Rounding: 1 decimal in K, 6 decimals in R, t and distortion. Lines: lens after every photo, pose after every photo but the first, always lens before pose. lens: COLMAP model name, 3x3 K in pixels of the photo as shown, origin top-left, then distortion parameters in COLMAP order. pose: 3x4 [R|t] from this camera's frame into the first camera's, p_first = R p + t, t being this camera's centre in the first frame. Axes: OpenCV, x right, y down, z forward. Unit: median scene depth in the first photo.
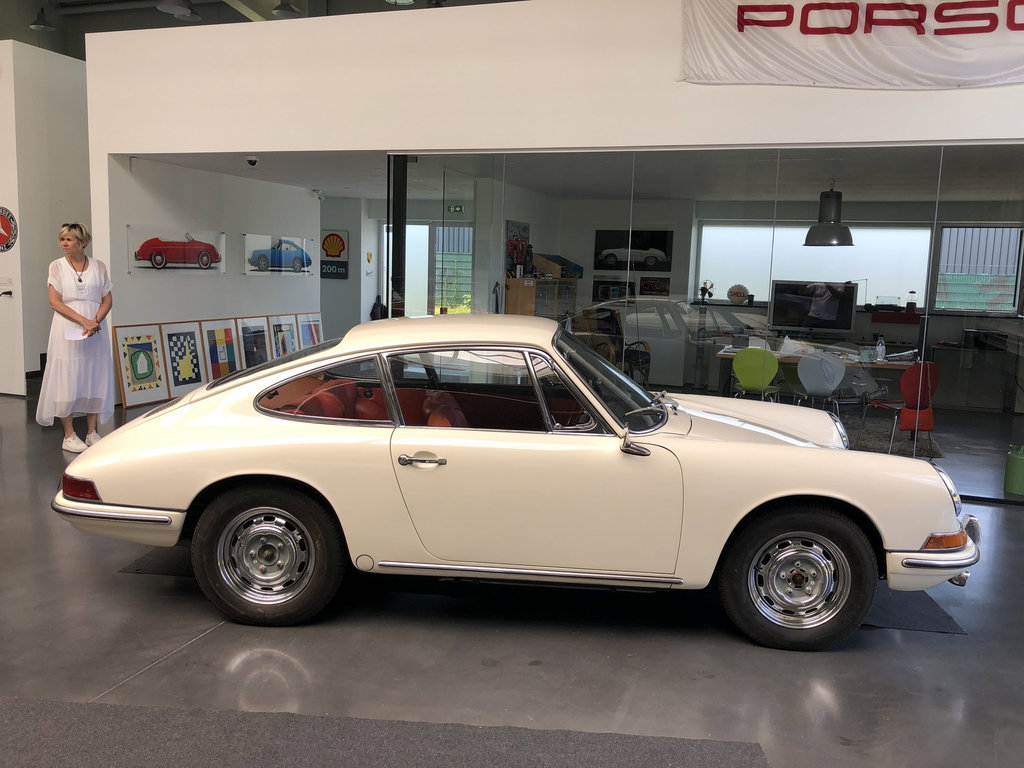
lens RADIAL K [[890.4, 0, 516.0], [0, 890.4, 387.1], [0, 0, 1]] dist [0.008438, 0.002417]
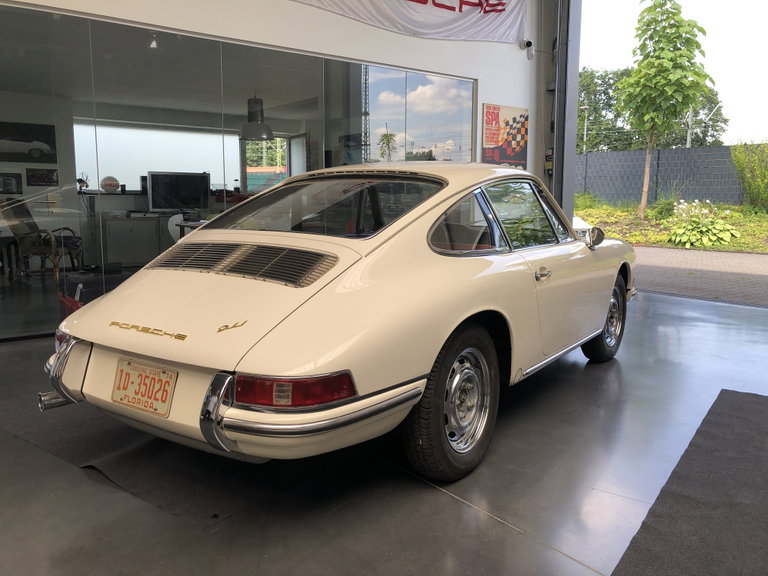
lens RADIAL K [[667.8, 0, 387.0], [0, 667.8, 290.3], [0, 0, 1]] dist [0.008438, 0.002417]
pose [[0.480892, -0.146654, 0.864428, -0.352914], [0.132992, 0.986705, 0.093414, -0.001914], [-0.866635, 0.070040, 0.494002, 0.271319]]
